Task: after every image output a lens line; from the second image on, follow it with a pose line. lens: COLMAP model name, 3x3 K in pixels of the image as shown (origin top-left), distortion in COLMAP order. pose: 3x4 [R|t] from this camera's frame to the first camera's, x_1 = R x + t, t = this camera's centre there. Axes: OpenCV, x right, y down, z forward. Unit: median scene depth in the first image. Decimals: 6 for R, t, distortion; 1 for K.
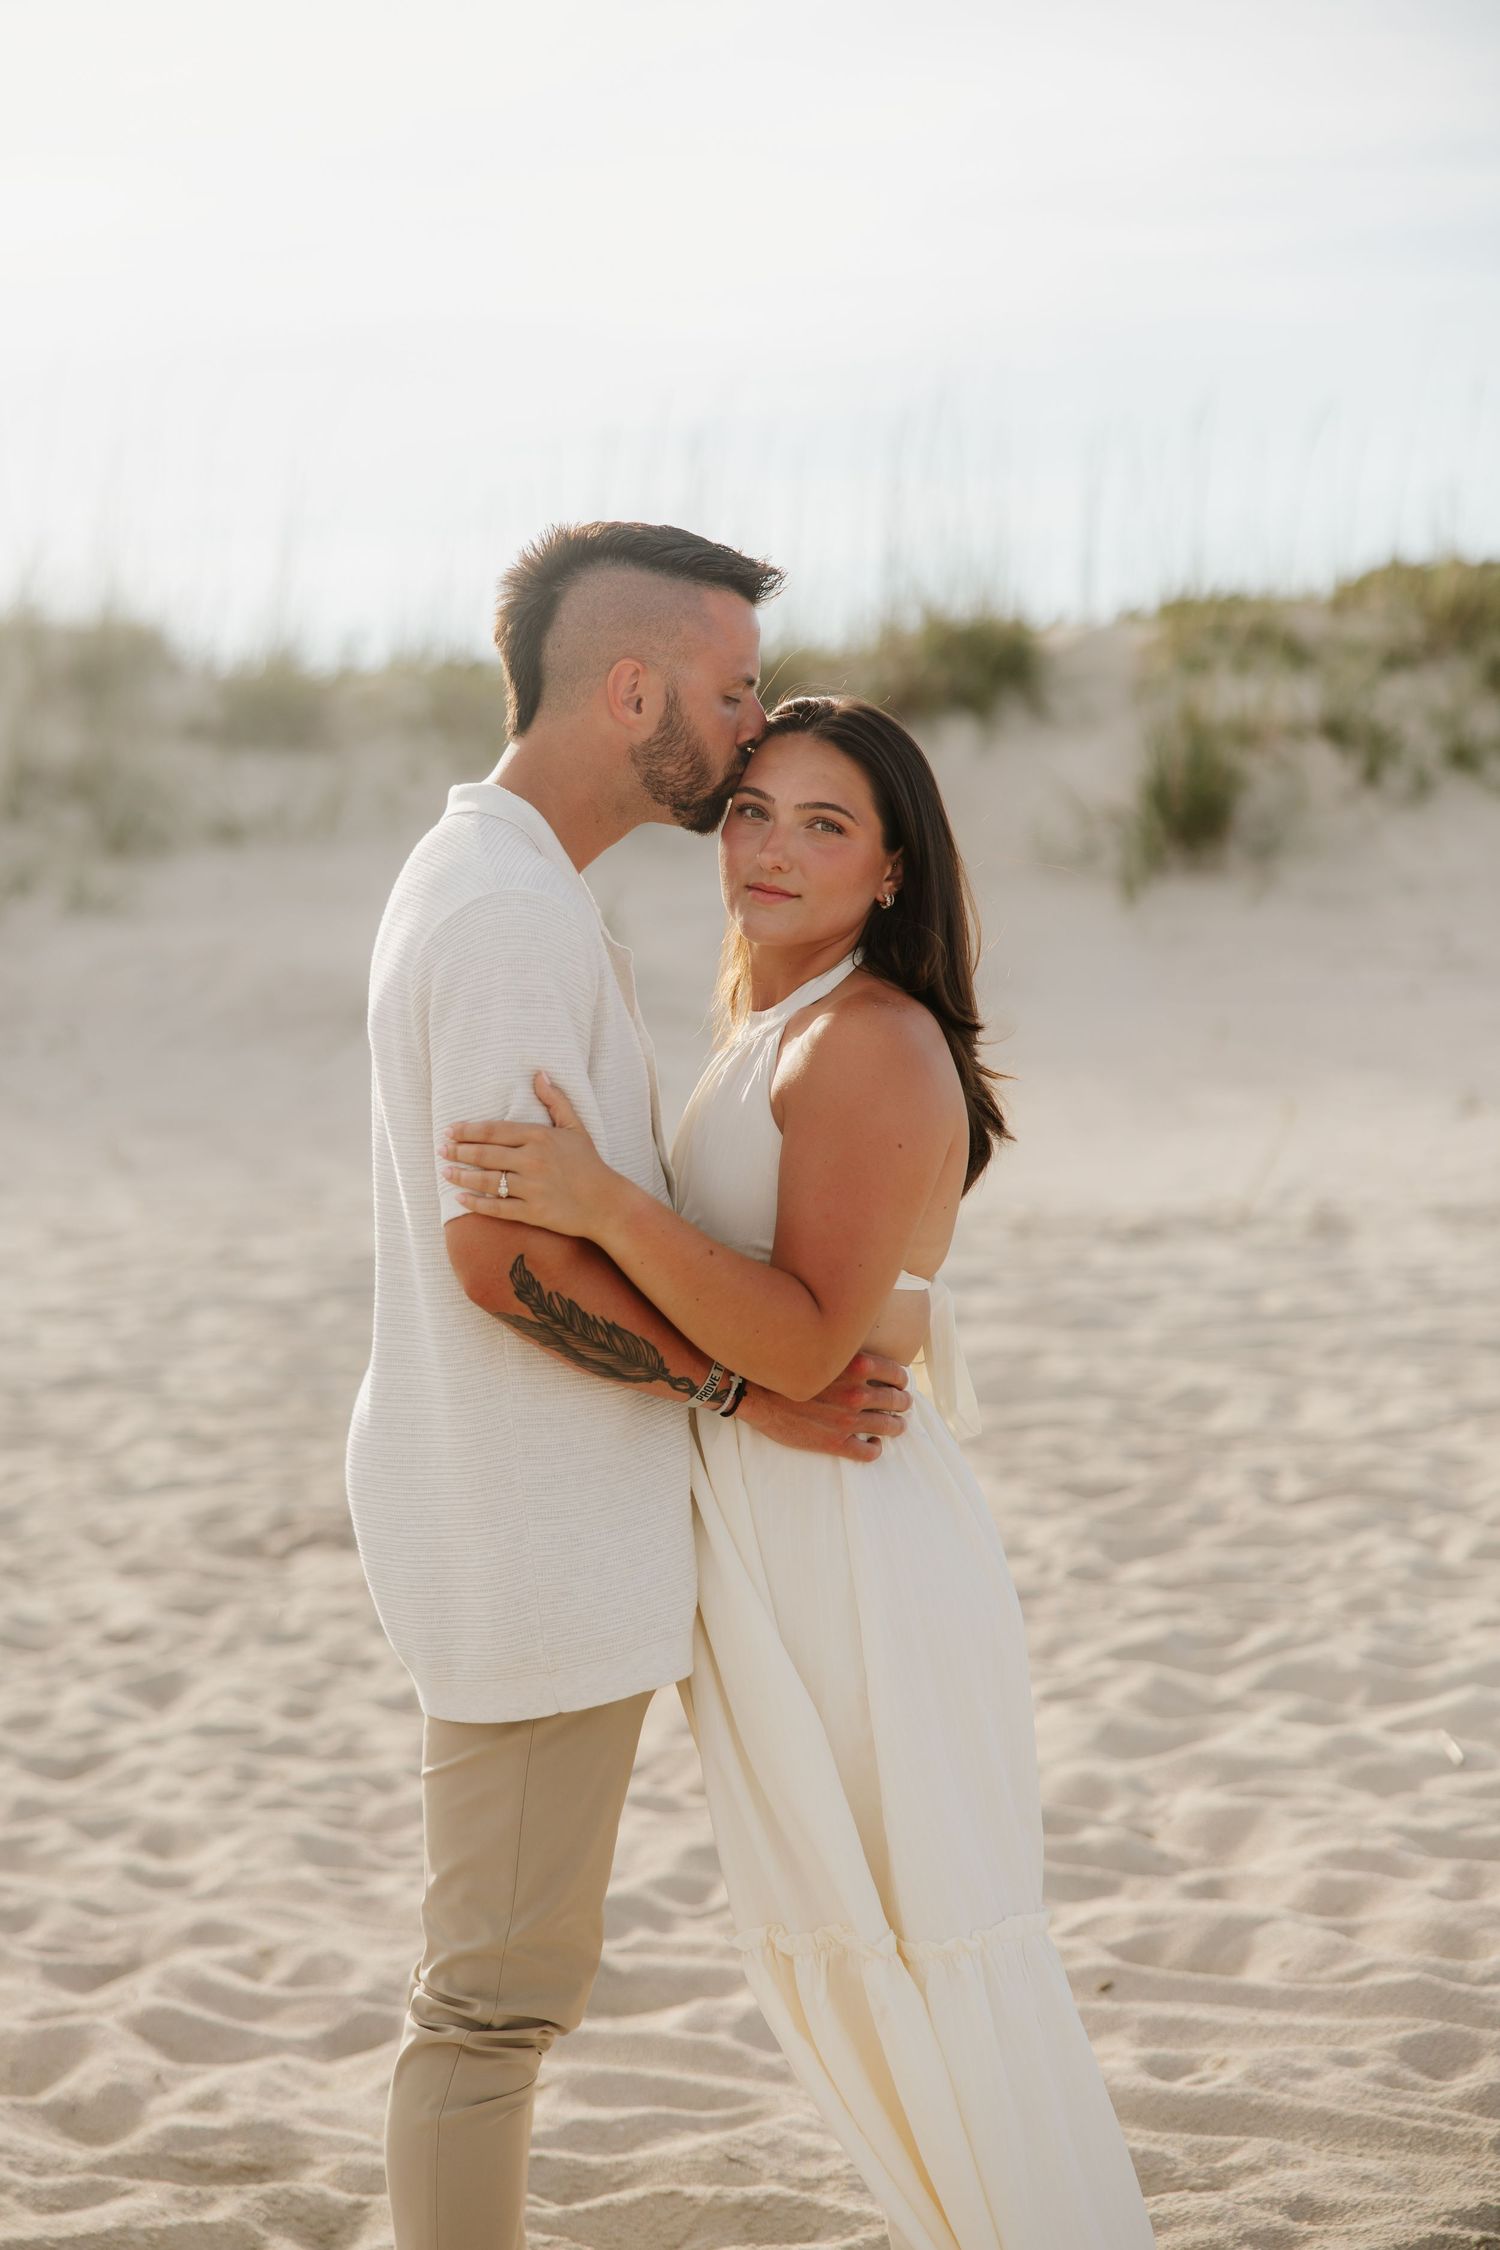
lens RADIAL K [[4019.0, 0, 747.5], [0, 4019.0, 1065.3], [0, 0, 1]] dist [0.069483, -0.106887]
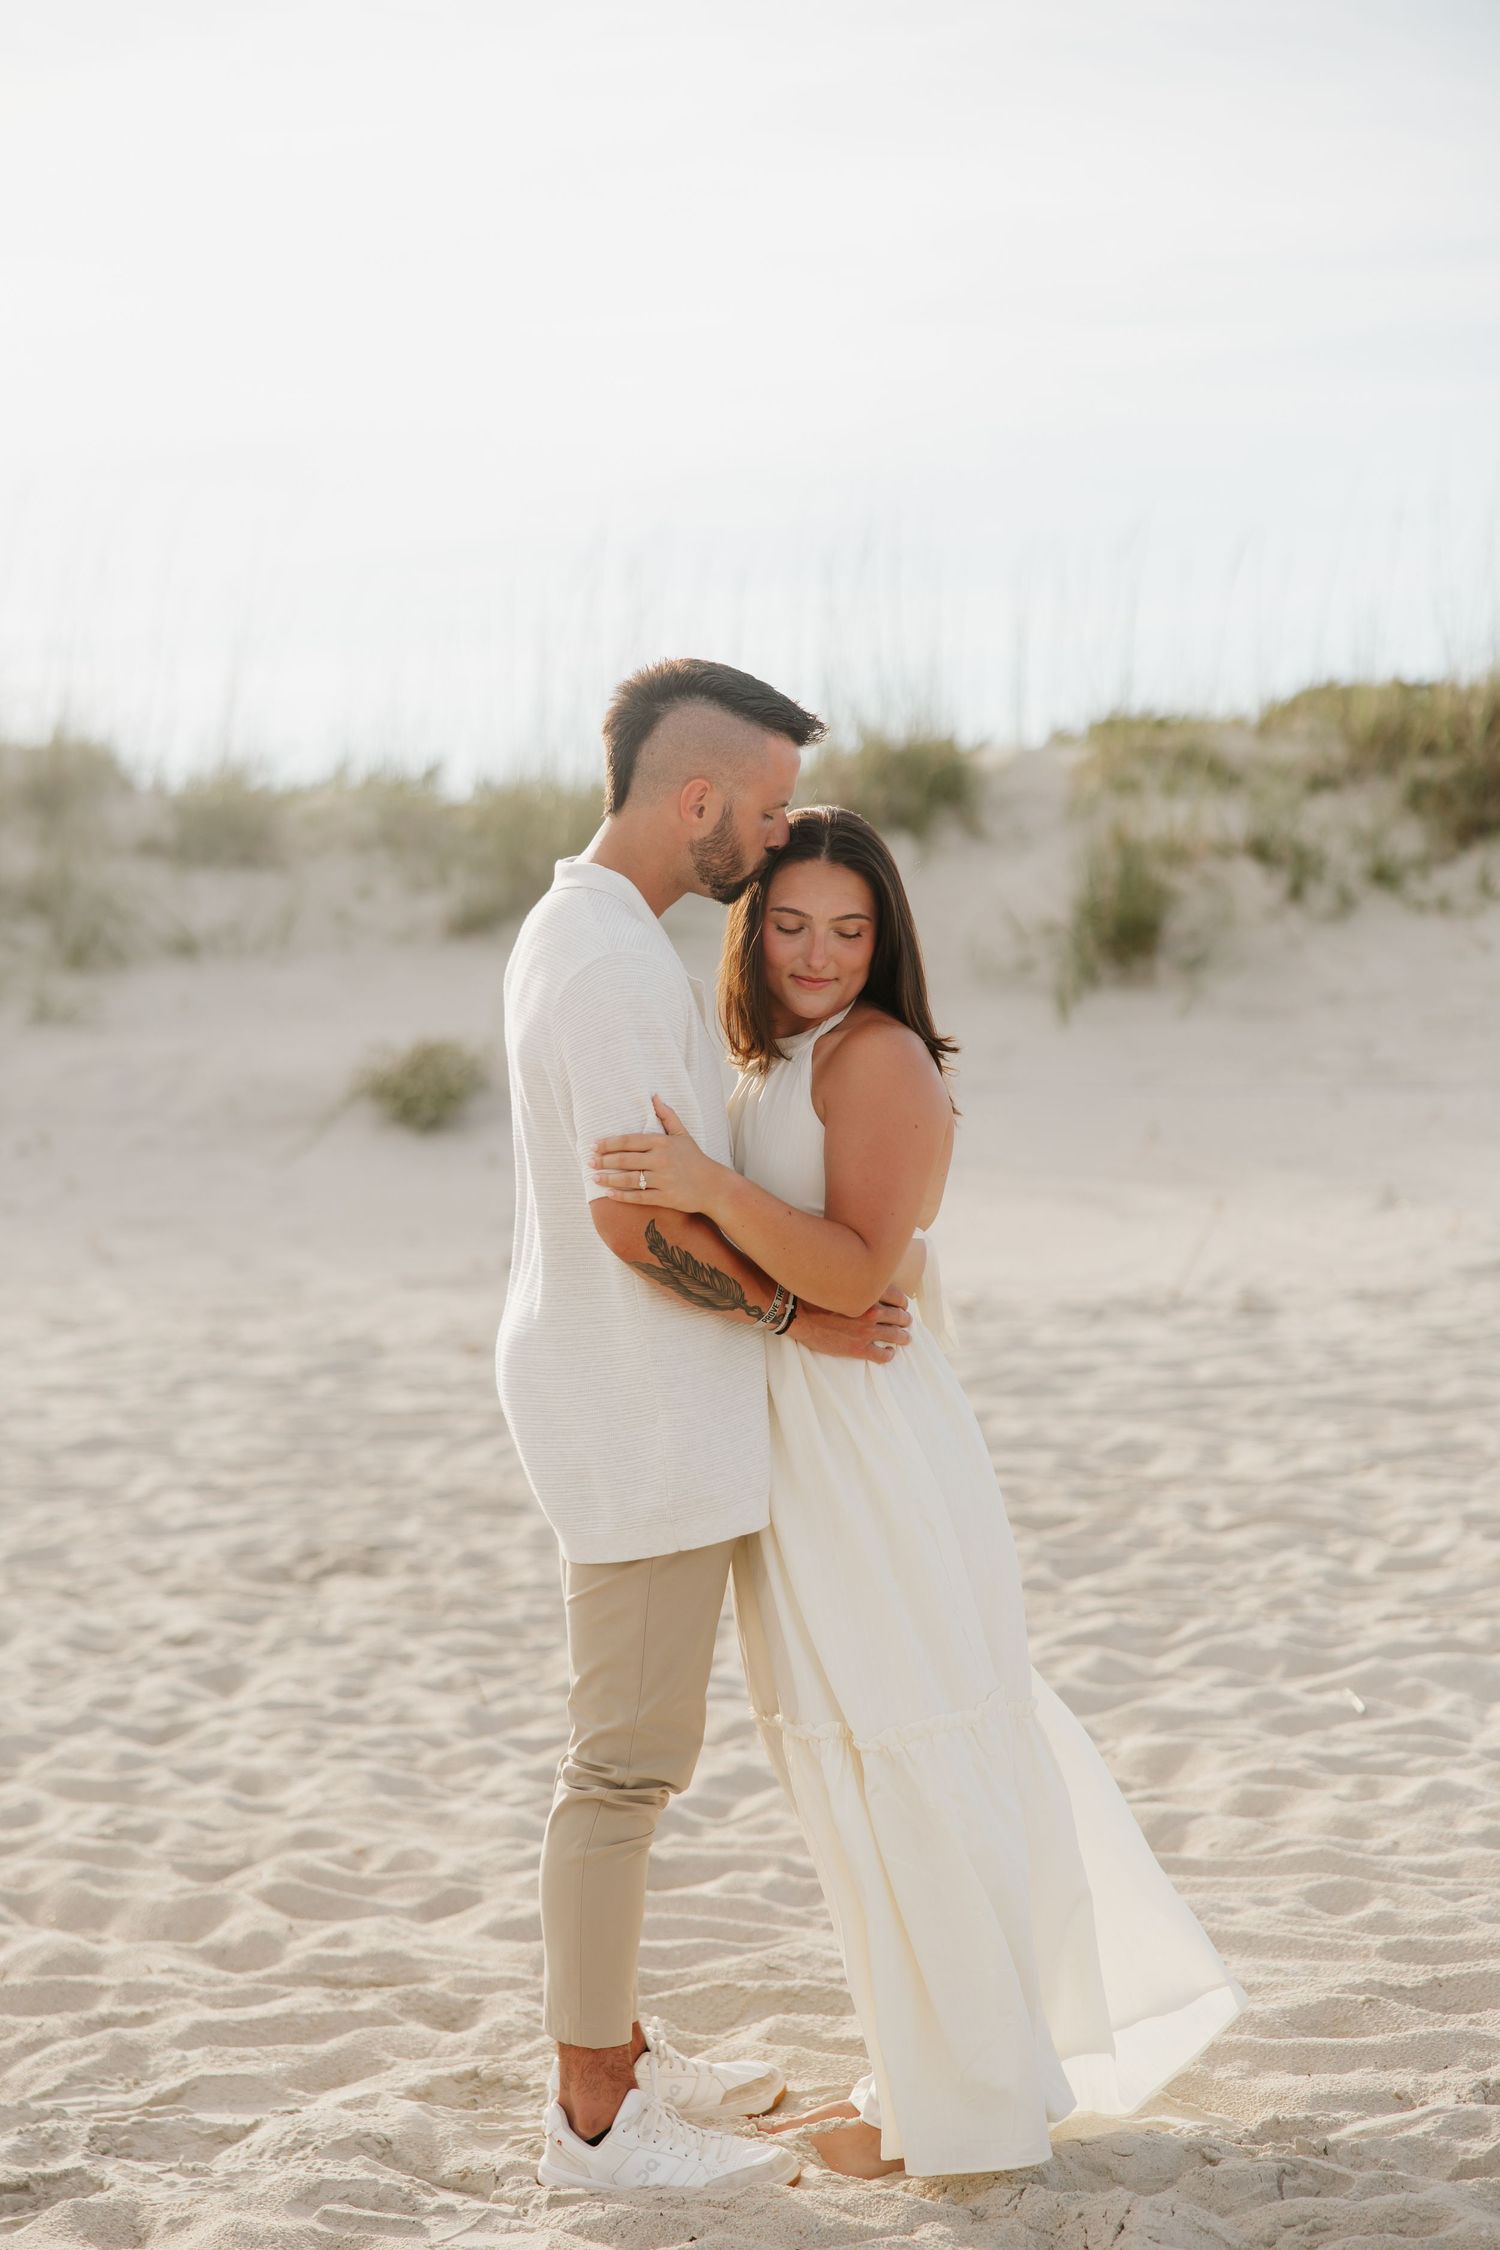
lens RADIAL K [[4311.7, 0, 750.0], [0, 4311.7, 1125.0], [0, 0, 1]] dist [-0.006639, 0.122147]
pose [[0.999678, -0.000246, 0.025372, -0.025947], [0.000815, 0.999749, -0.022407, 0.024027], [-0.025360, 0.022420, 0.999427, -0.197324]]
